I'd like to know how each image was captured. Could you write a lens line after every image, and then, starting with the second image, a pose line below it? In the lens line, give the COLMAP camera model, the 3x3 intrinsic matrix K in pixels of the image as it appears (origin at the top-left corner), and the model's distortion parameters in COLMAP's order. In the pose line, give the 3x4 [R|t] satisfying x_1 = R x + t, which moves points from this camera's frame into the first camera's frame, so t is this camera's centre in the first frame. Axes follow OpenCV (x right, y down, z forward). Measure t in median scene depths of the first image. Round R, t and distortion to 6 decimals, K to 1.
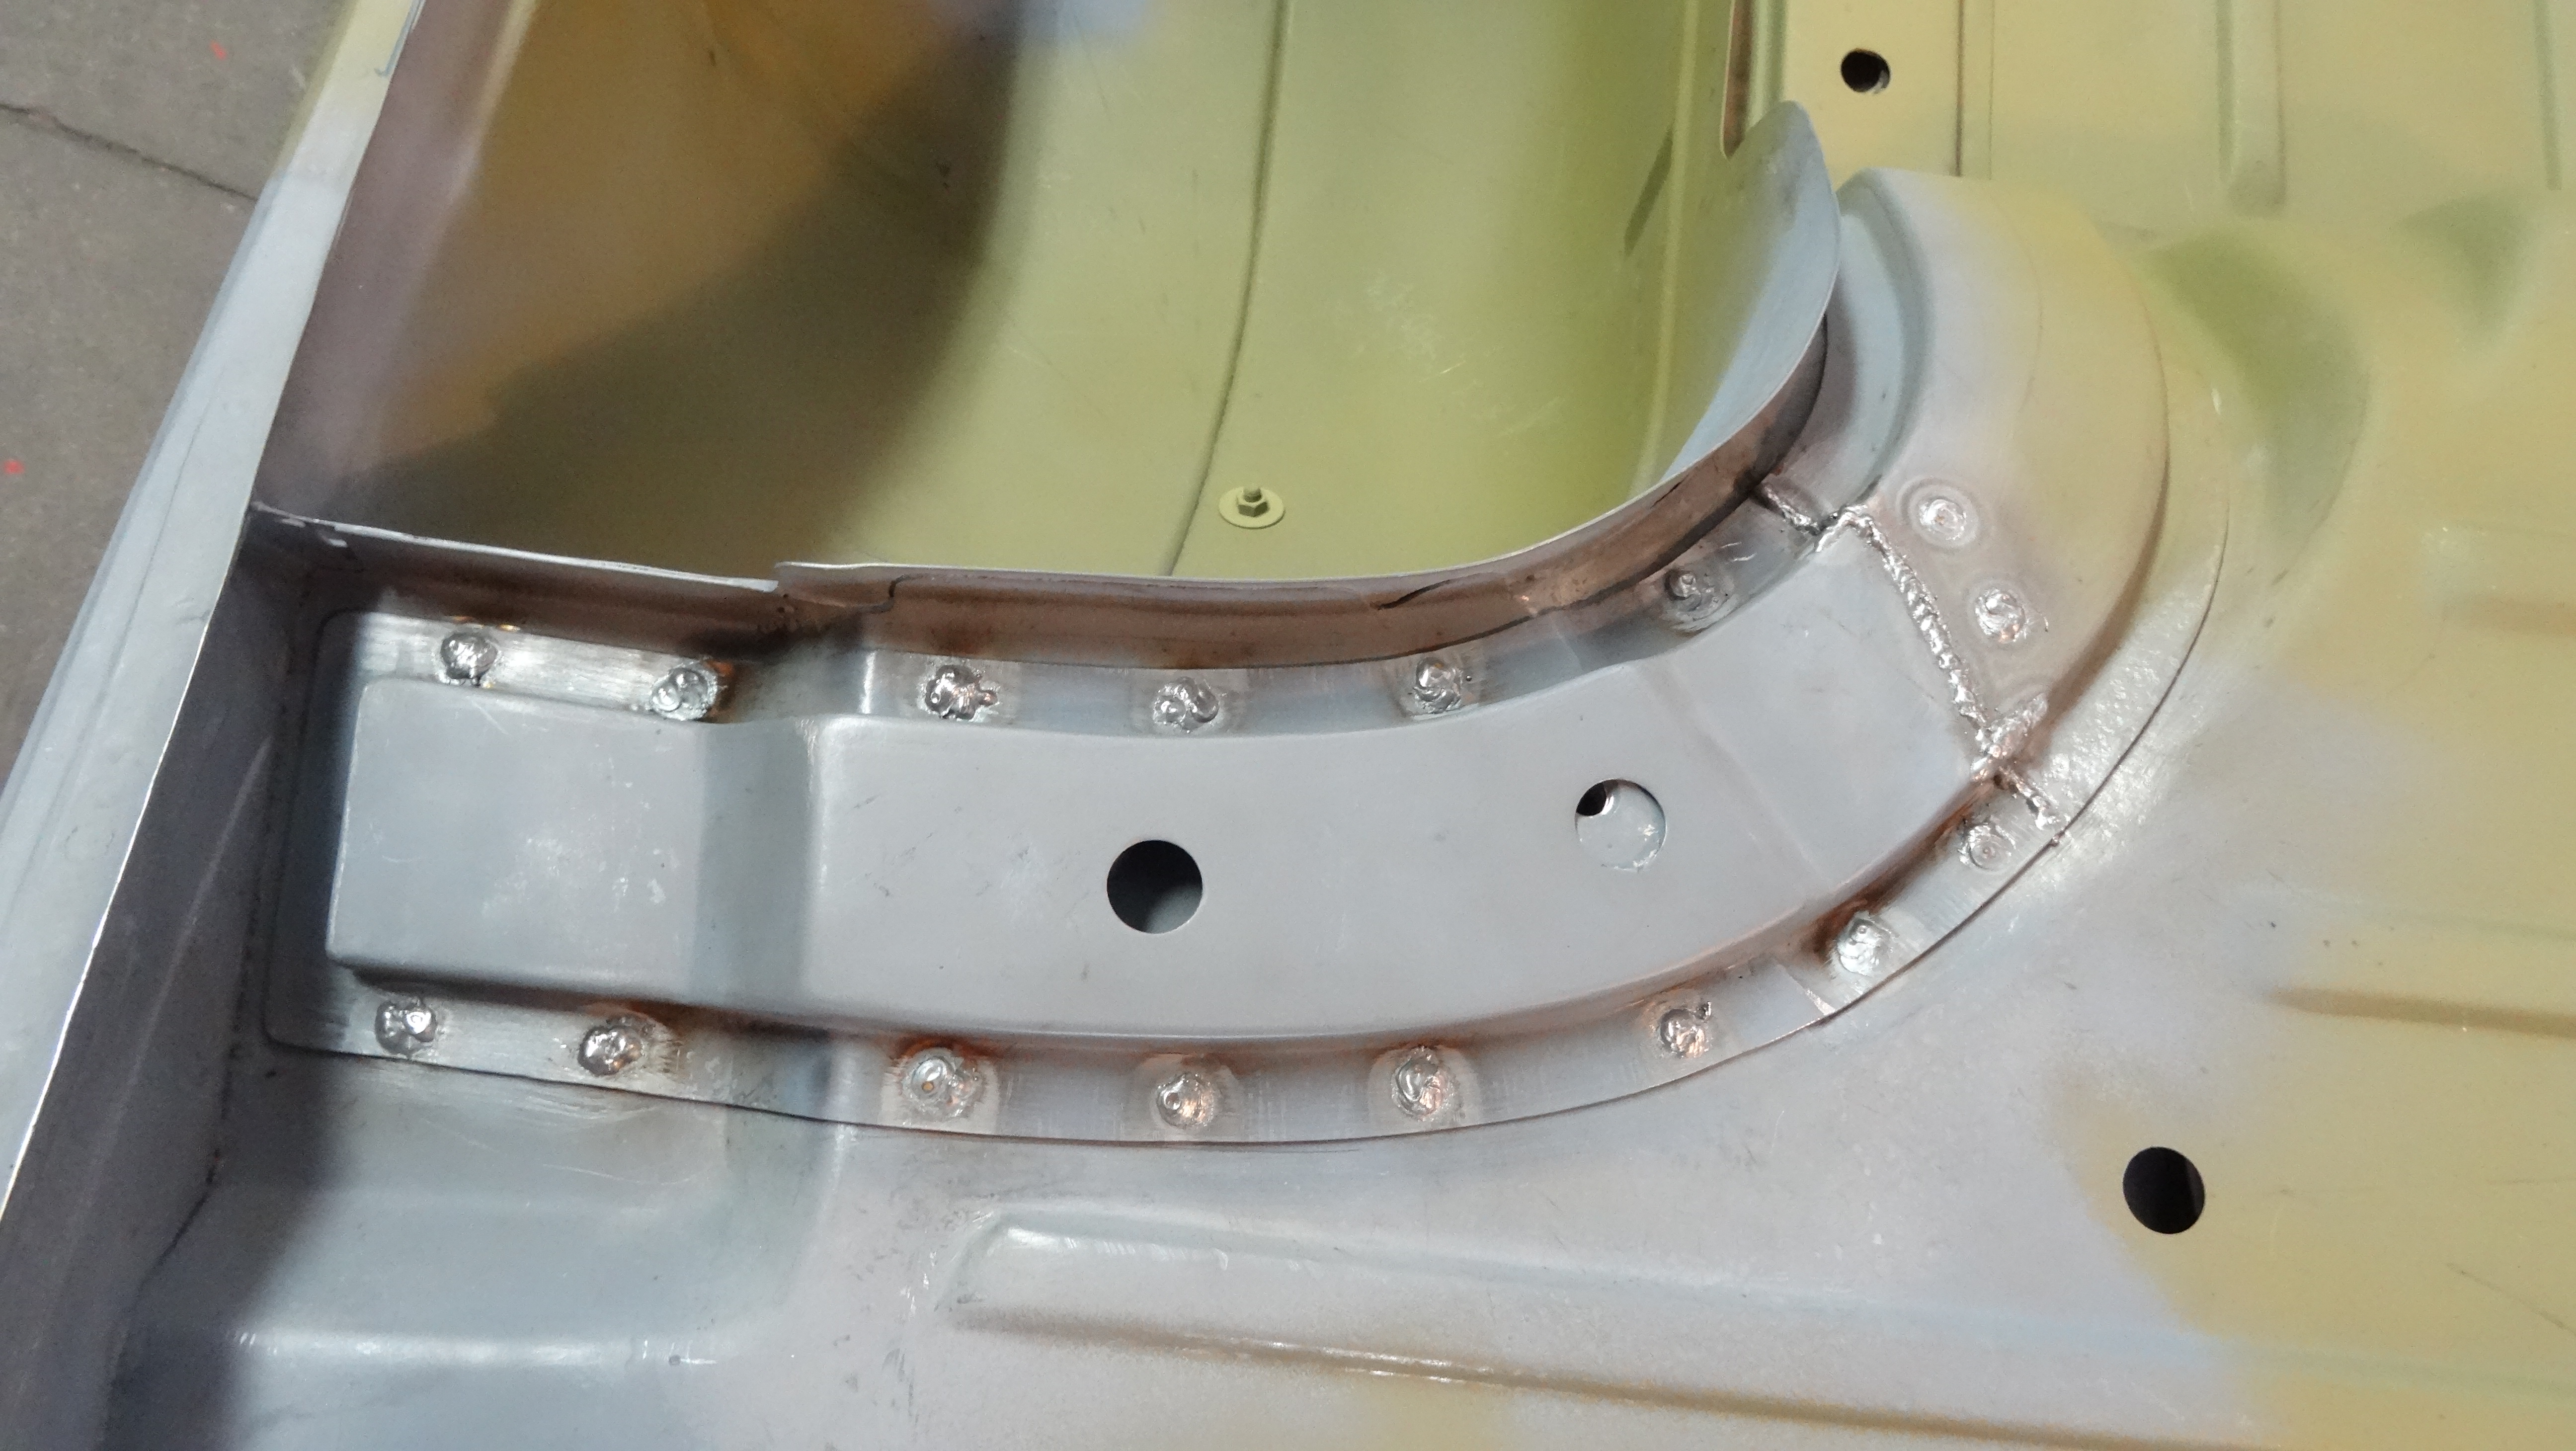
lens RADIAL K [[1845.2, 0, 1290.9], [0, 1845.2, 728.3], [0, 0, 1]] dist [0.010858, -0.002699]
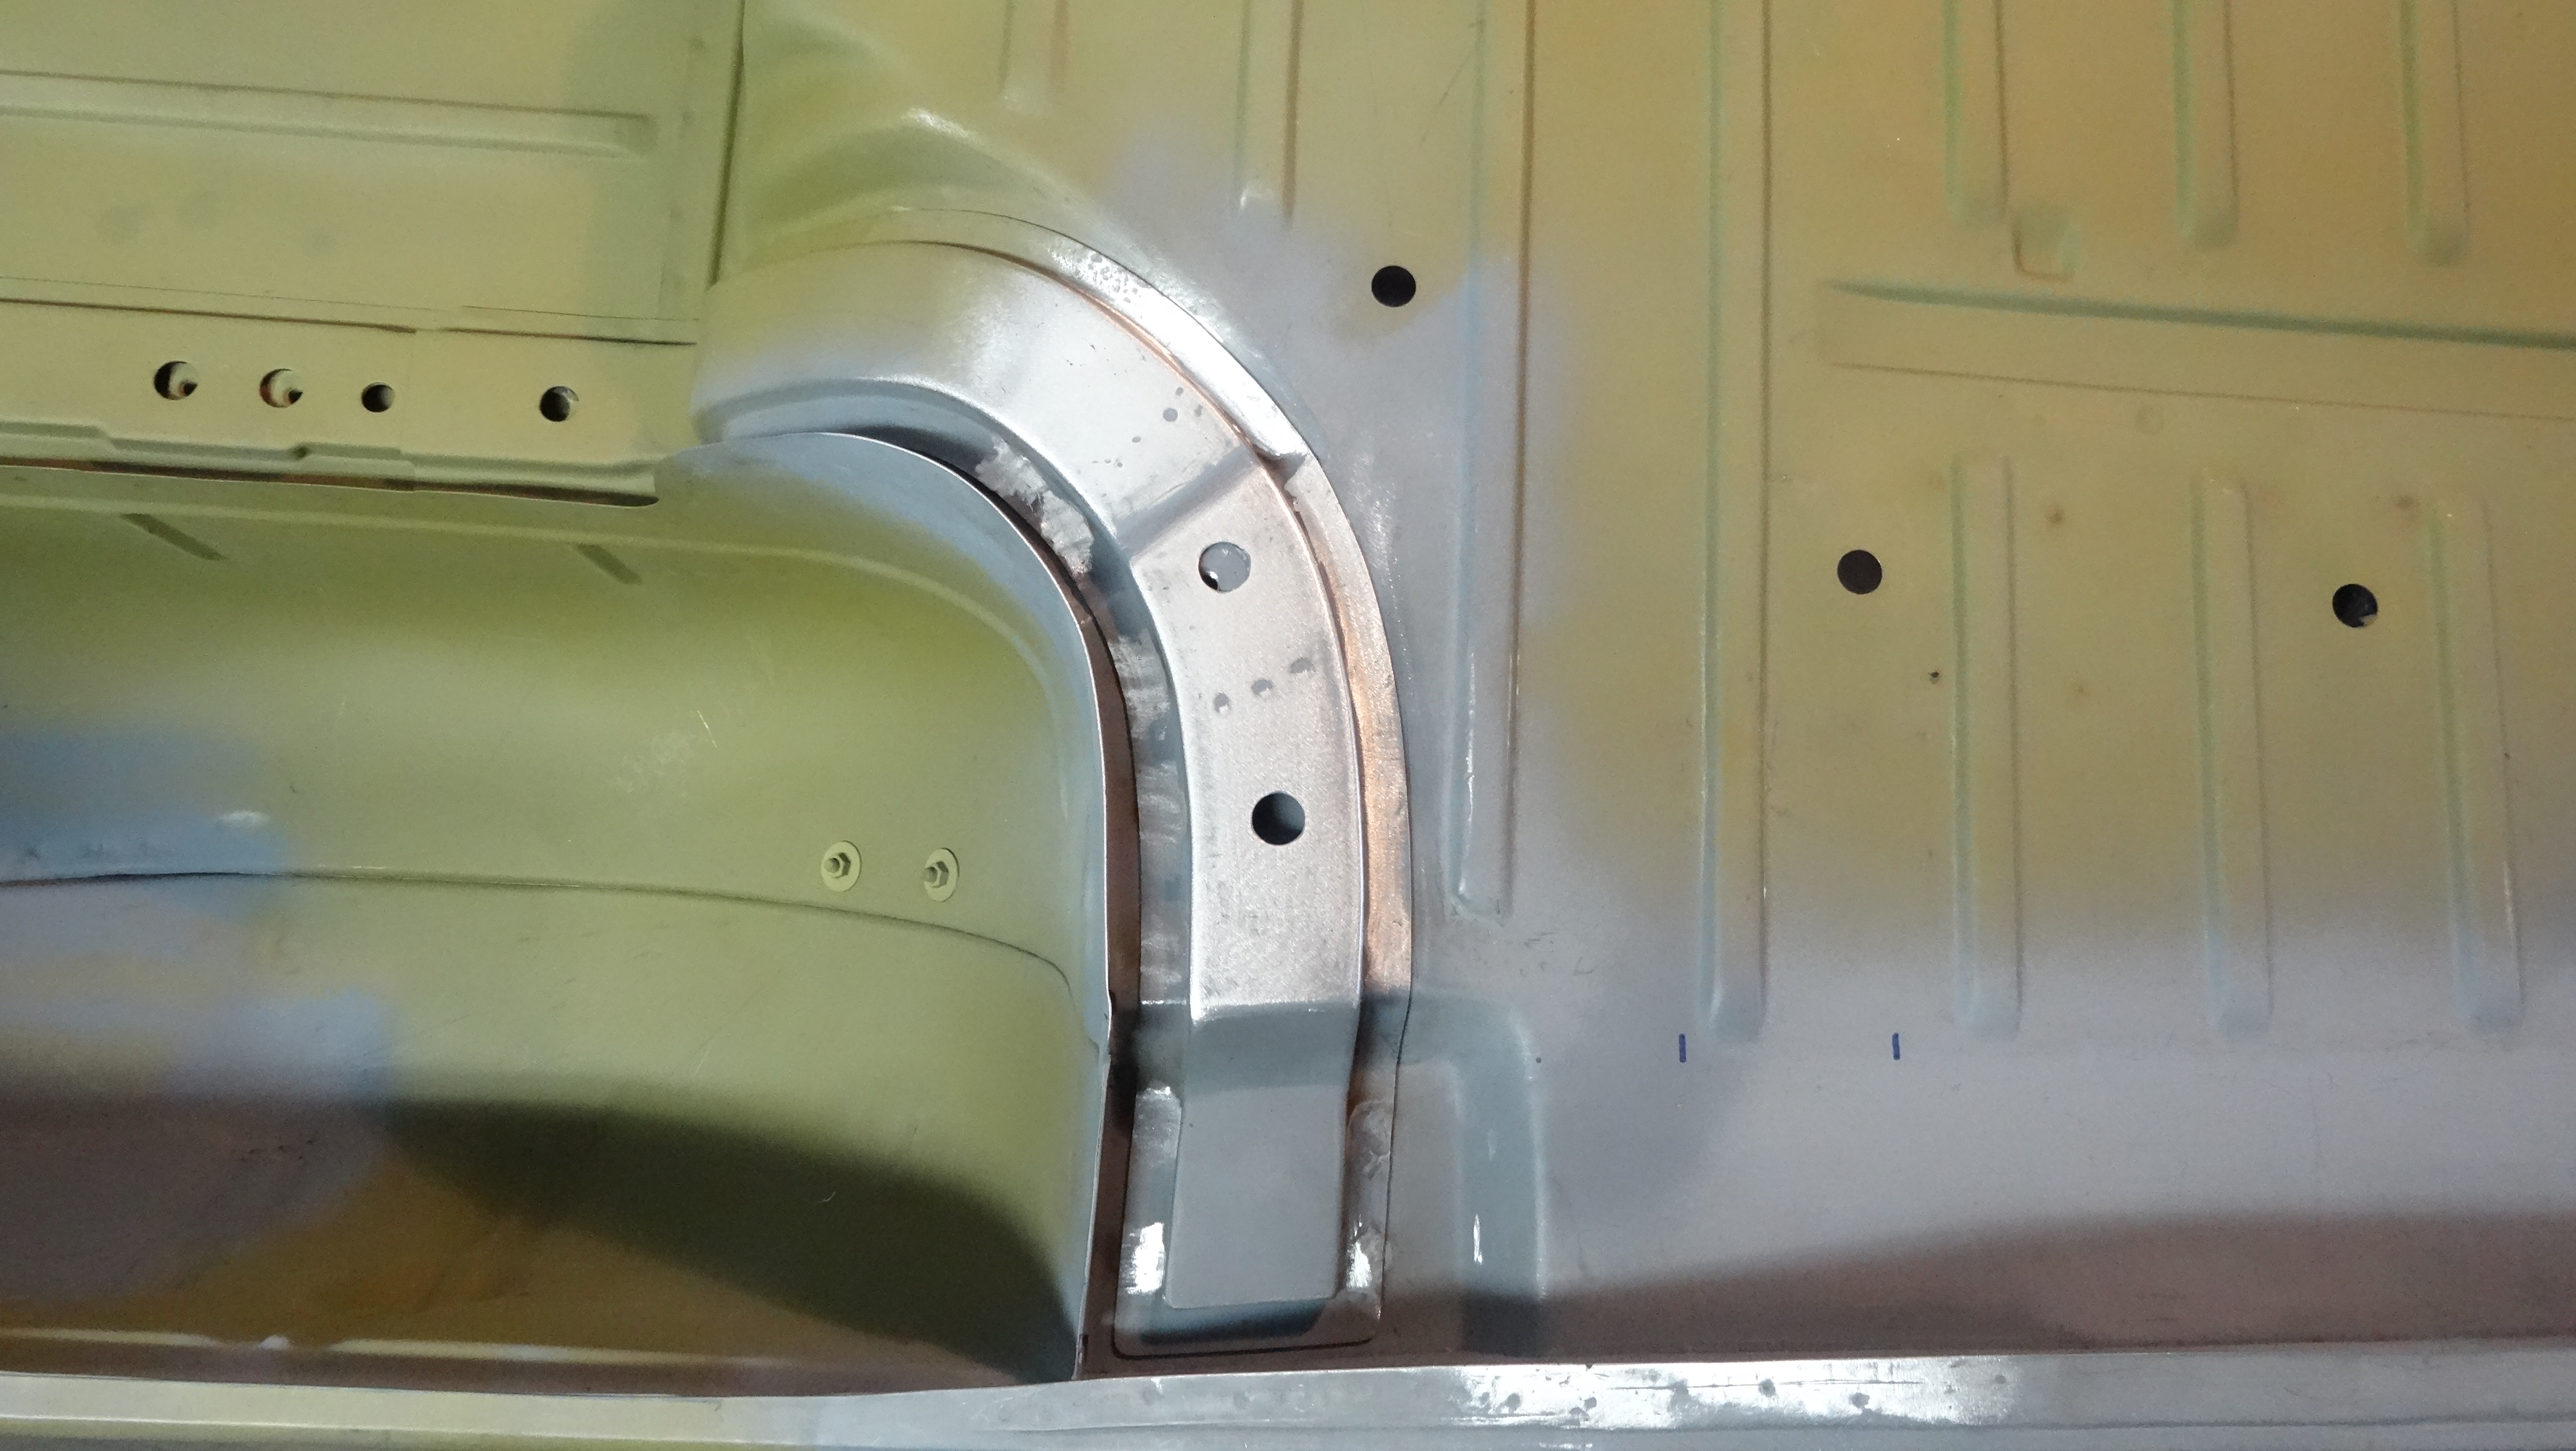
lens RADIAL K [[1845.2, 0, 1276.3], [0, 1845.2, 737.8], [0, 0, 1]] dist [0.010858, -0.002699]
pose [[-0.054029, -0.992223, 0.112138, -0.189942], [0.953071, -0.017741, 0.302226, -0.443211], [-0.297886, 0.123204, 0.946618, -0.691826]]
